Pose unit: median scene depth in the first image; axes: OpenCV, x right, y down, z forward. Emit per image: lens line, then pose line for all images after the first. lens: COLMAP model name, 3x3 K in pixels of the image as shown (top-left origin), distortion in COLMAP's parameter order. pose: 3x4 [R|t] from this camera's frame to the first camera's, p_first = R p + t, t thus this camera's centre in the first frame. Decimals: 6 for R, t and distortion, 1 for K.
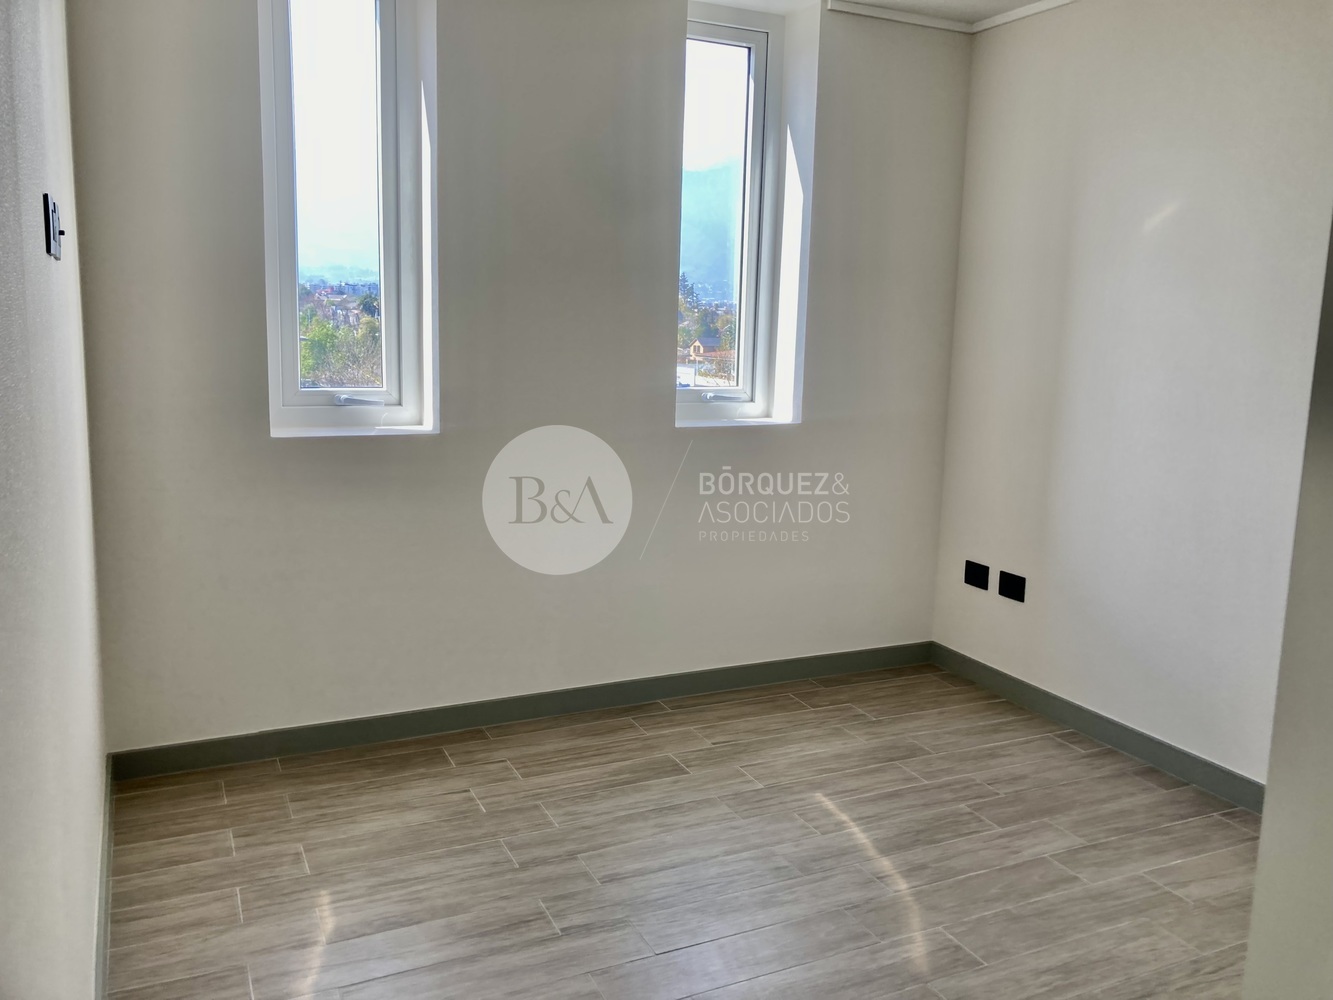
lens RADIAL K [[1100.3, 0, 667.1], [0, 1100.3, 499.5], [0, 0, 1]] dist [0.001117, 0.006608]
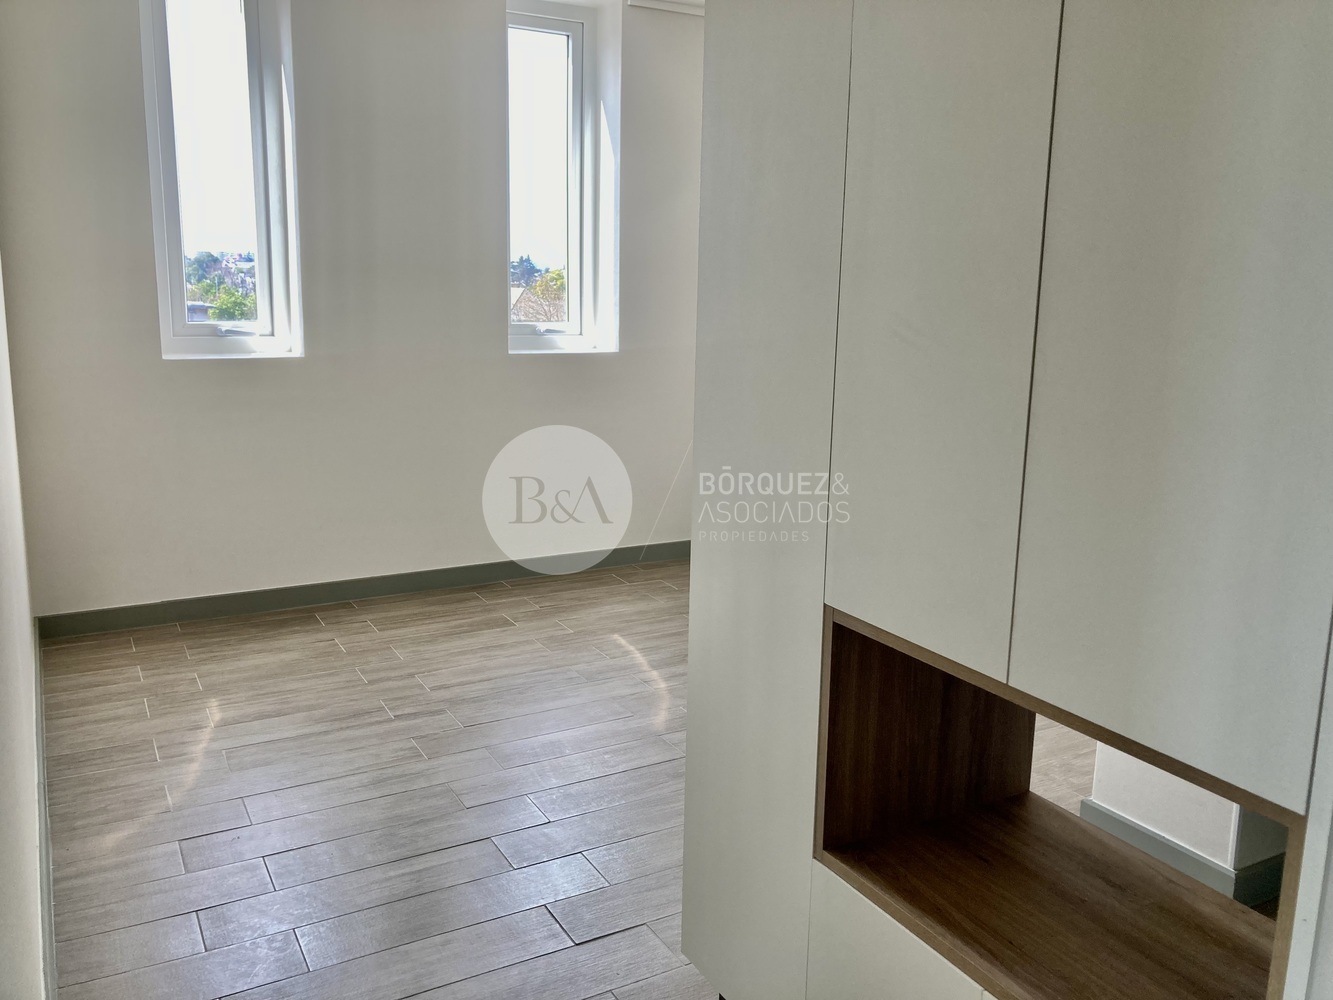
lens RADIAL K [[1100.3, 0, 666.0], [0, 1100.3, 497.8], [0, 0, 1]] dist [0.001117, 0.006608]
pose [[0.997505, -0.023856, 0.066446, 0.120847], [0.021873, 0.999298, 0.030411, 0.075294], [-0.067124, -0.028882, 0.997327, -0.280247]]
